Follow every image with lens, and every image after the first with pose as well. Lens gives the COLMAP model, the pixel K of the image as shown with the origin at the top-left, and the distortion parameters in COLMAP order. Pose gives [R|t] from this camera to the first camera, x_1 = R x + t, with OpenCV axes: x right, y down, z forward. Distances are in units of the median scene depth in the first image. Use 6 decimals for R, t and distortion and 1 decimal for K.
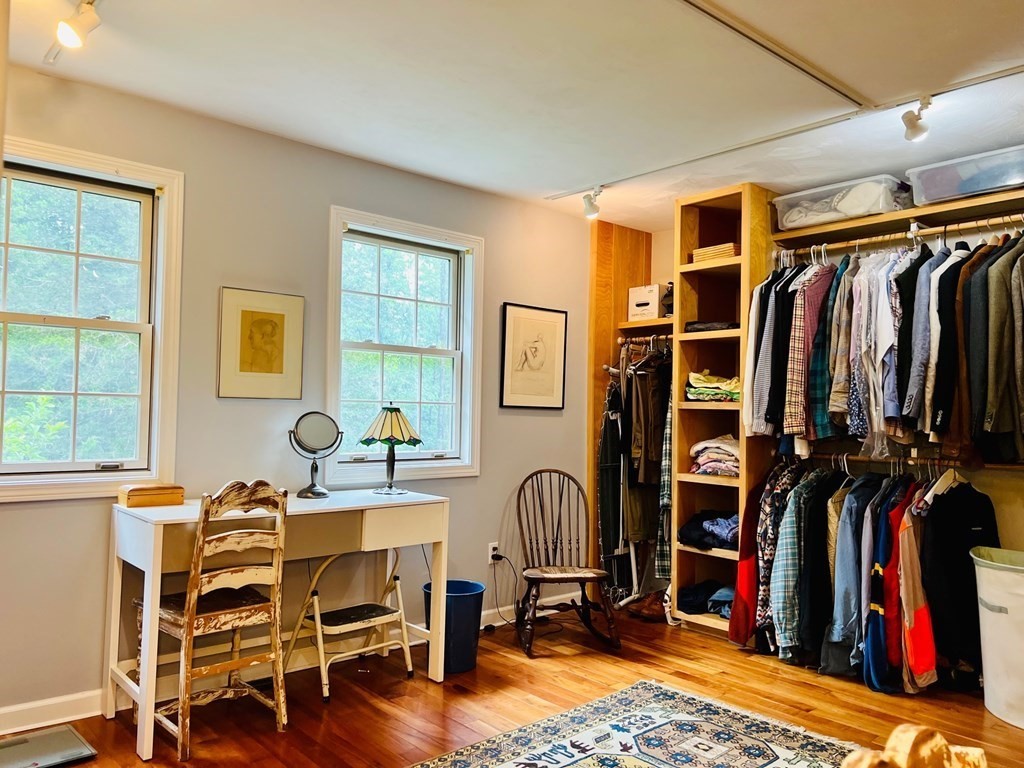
lens RADIAL K [[764.7, 0, 511.7], [0, 764.7, 385.8], [0, 0, 1]] dist [0.055430, -0.062781]
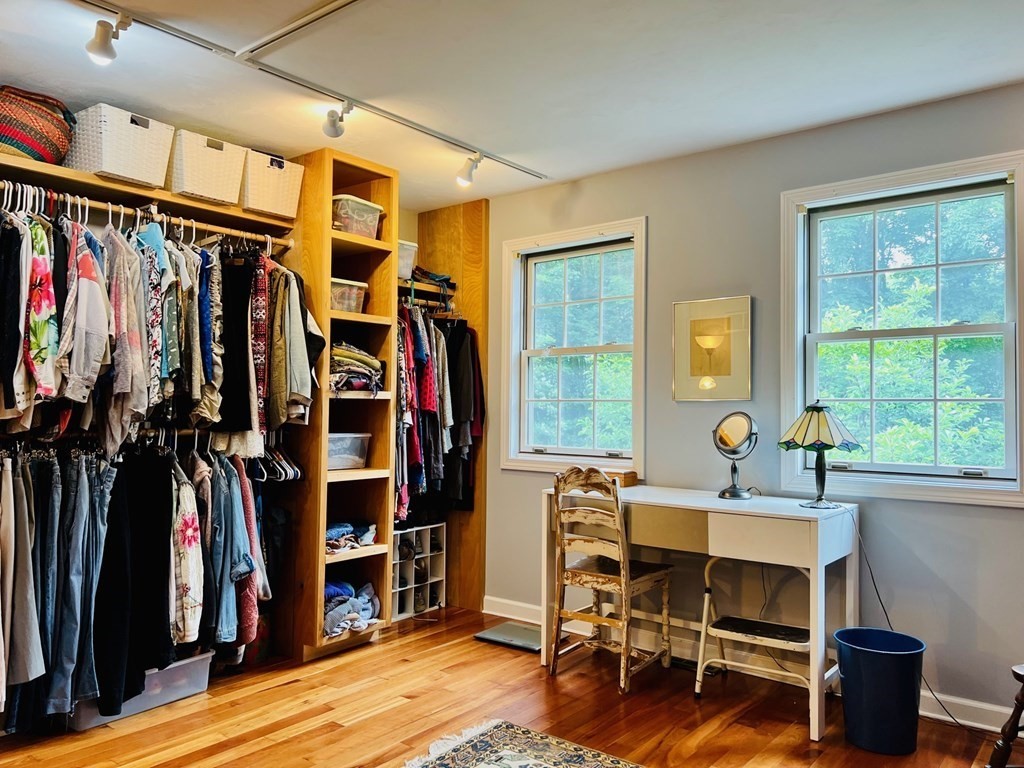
lens RADIAL K [[764.7, 0, 511.7], [0, 764.7, 385.0], [0, 0, 1]] dist [0.055430, -0.062781]
pose [[0.191951, -0.040141, -0.980583, 0.686109], [0.025626, 0.999028, -0.035880, 0.029062], [0.981070, -0.018241, 0.192793, 0.547958]]
